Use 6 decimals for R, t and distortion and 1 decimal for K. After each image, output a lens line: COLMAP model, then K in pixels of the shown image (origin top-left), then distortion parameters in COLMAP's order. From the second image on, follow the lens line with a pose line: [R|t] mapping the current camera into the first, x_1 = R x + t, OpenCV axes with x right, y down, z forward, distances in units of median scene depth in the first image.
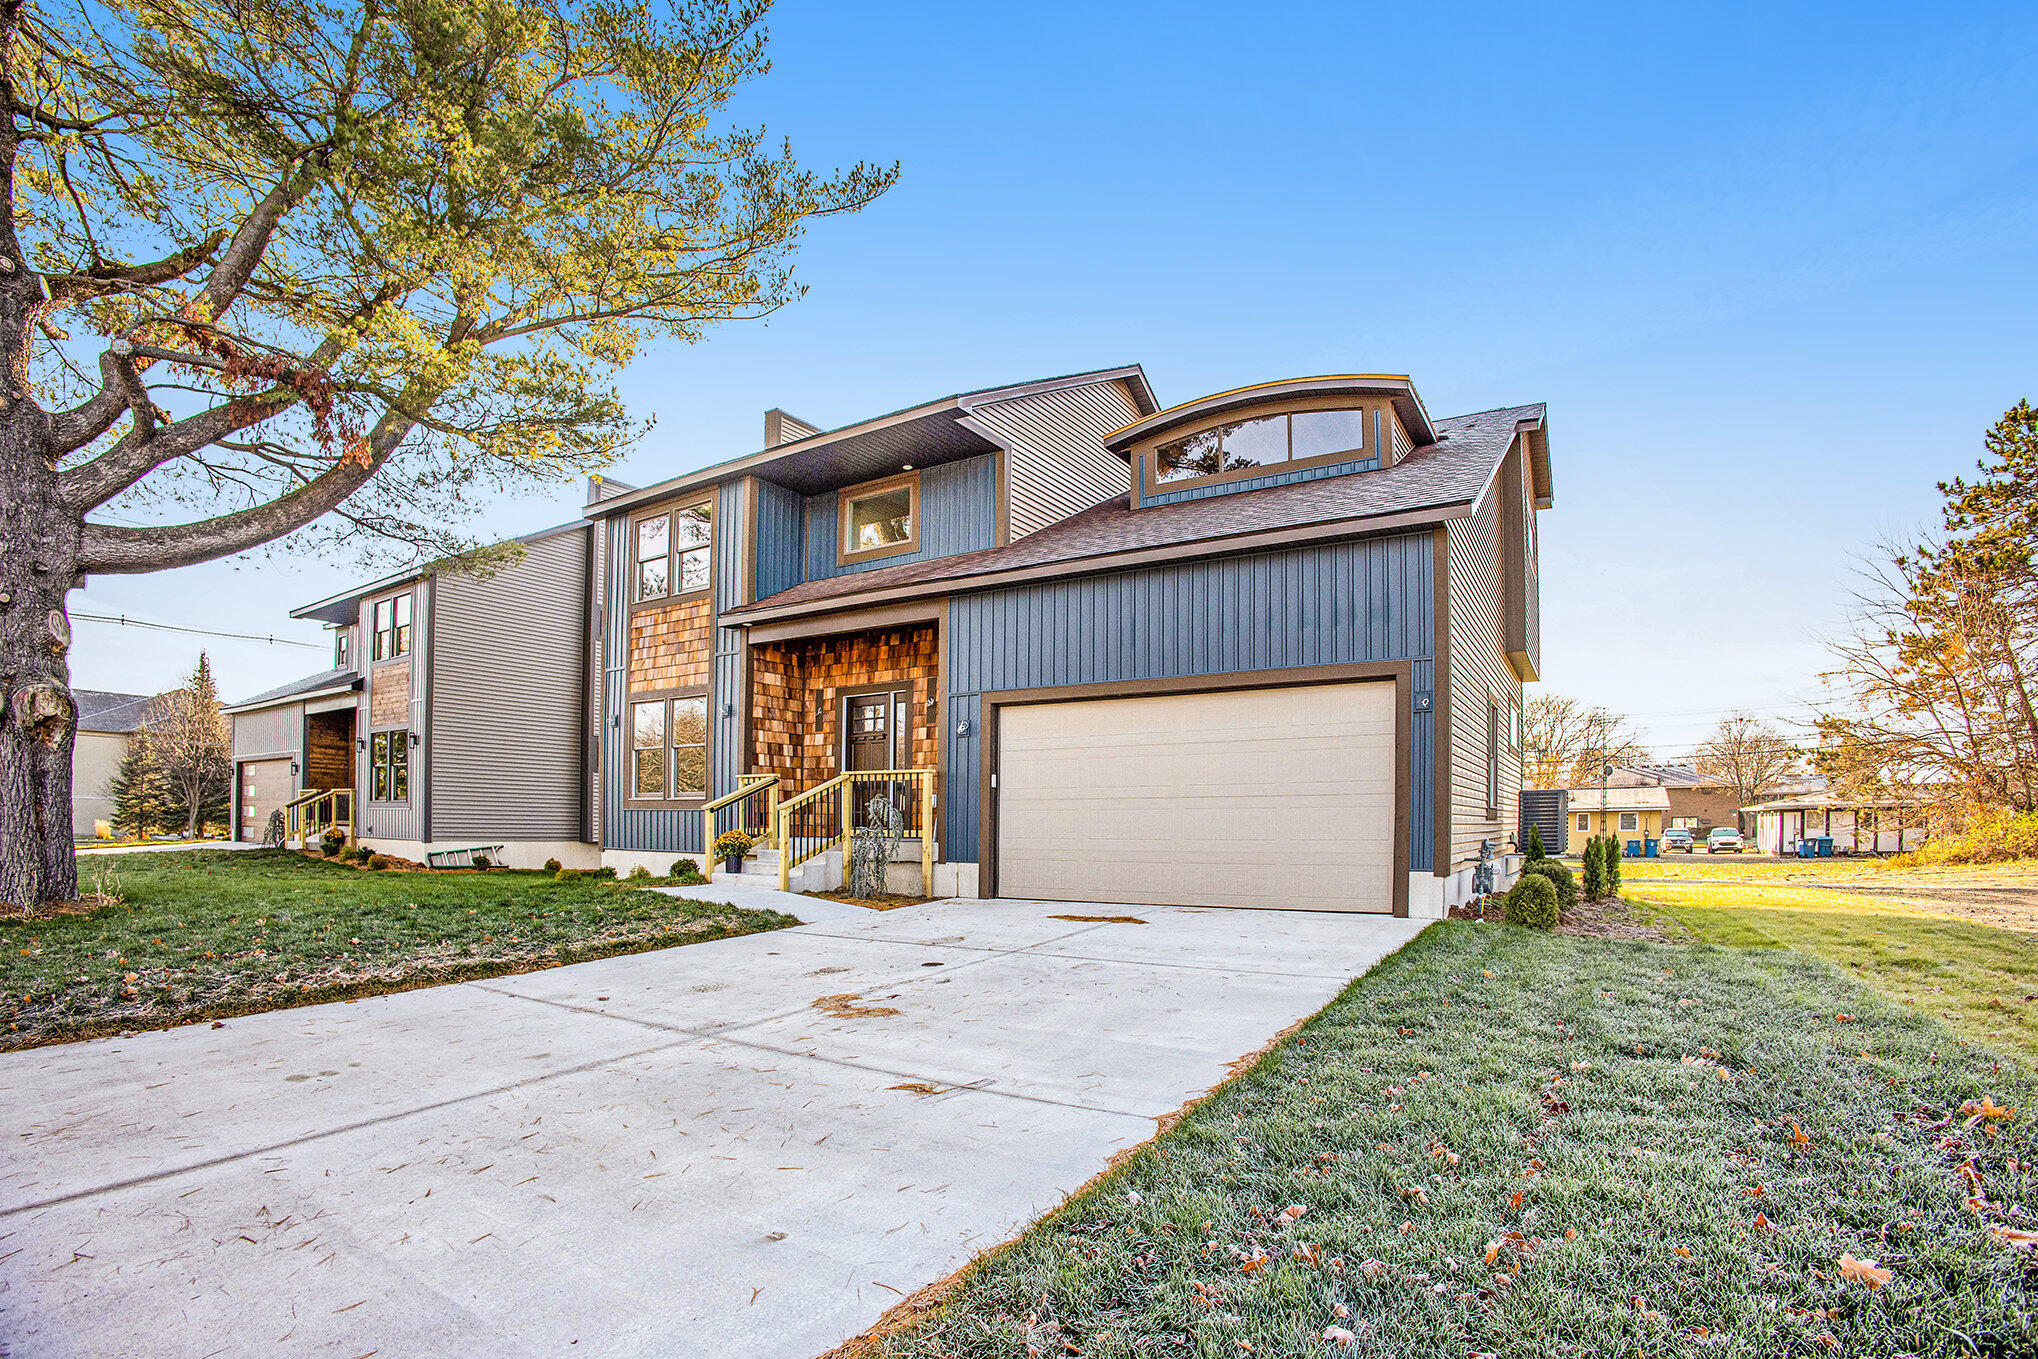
lens RADIAL K [[942.5, 0, 1020.0], [0, 942.5, 720.1], [0, 0, 1]] dist [-0.064403, -0.000103]
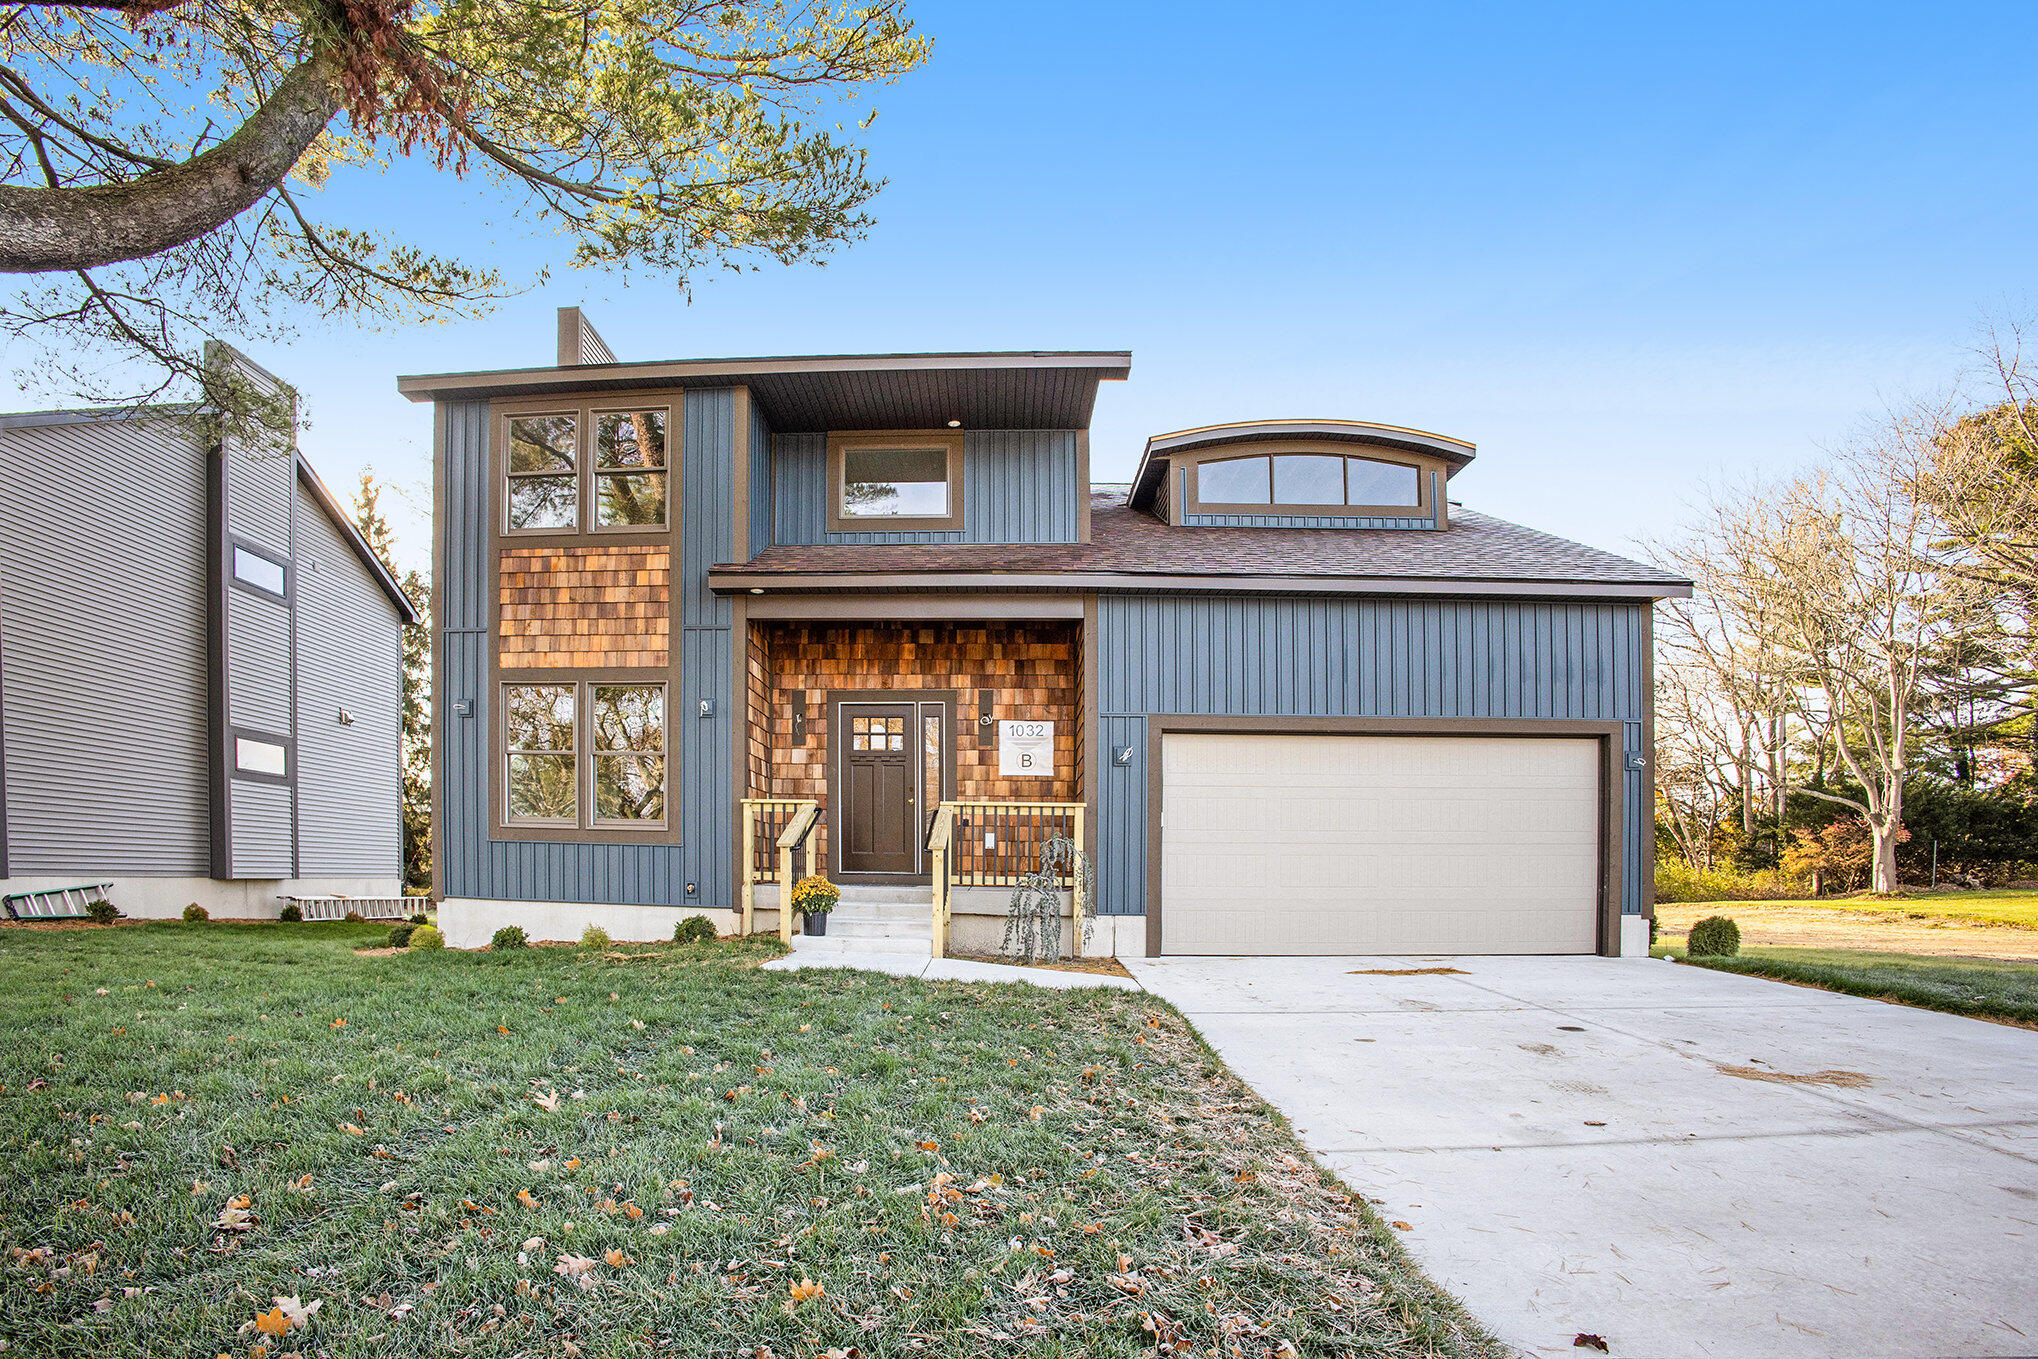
lens RADIAL K [[998.2, 0, 1020.4], [0, 998.2, 814.4], [0, 0, 1]] dist [-0.050149, -0.000009]
pose [[0.873677, 0.036535, 0.485133, -0.481624], [-0.062095, 0.997395, 0.036715, 0.028840], [-0.482528, -0.062202, 0.873669, 0.225559]]
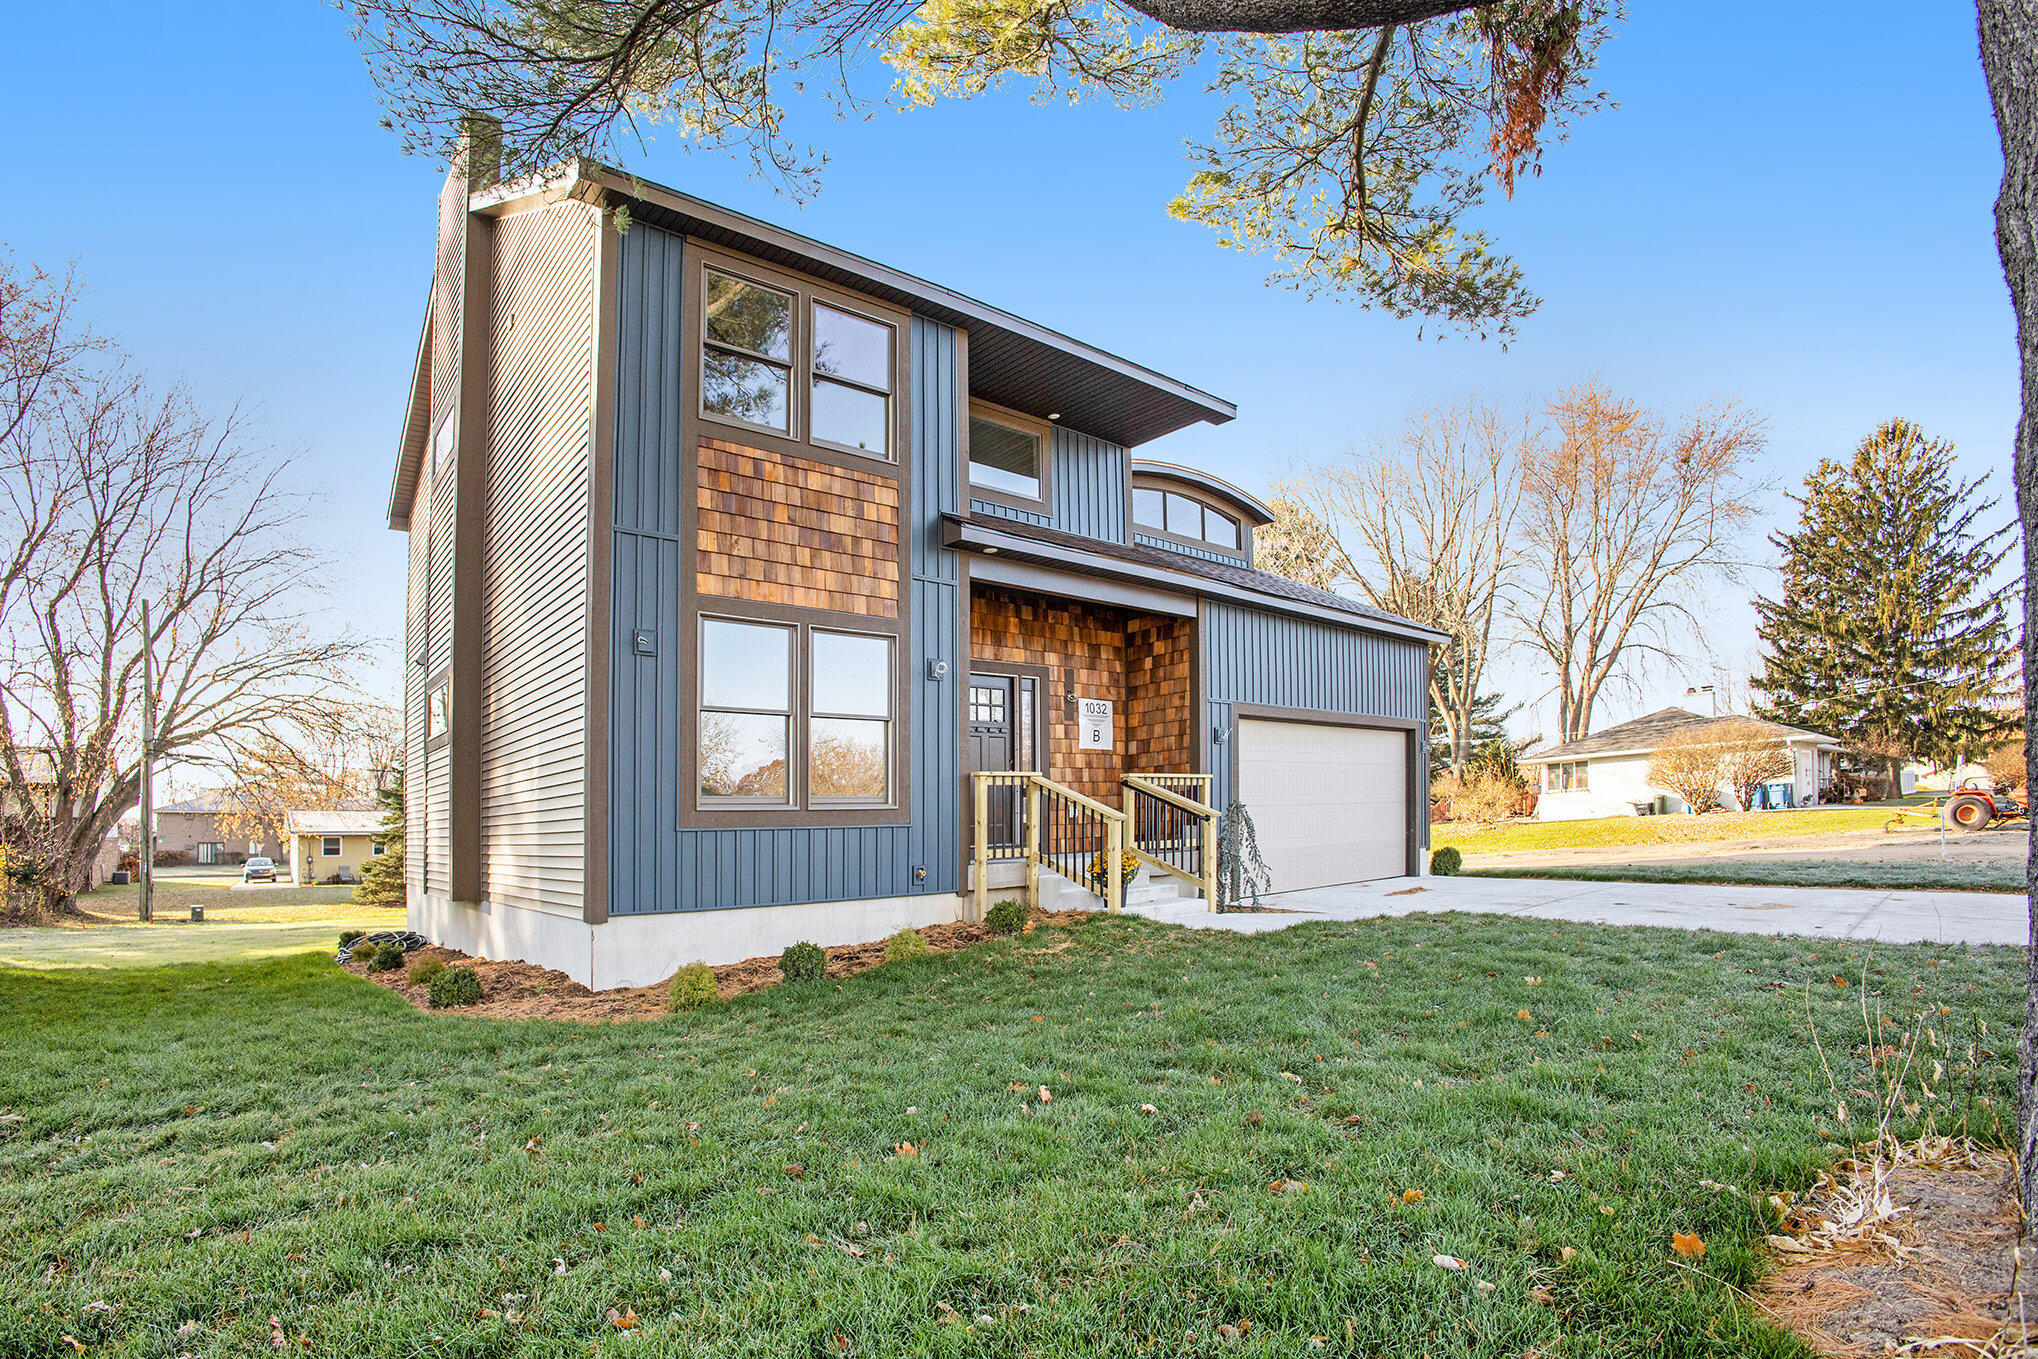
lens RADIAL K [[933.0, 0, 1018.5], [0, 933.0, 723.6], [0, 0, 1]] dist [-0.001312, -0.000048]
pose [[0.332969, 0.089887, 0.938644, -0.916408], [-0.065648, 0.995240, -0.072019, 0.070953], [-0.940650, -0.037640, 0.337285, 0.754300]]
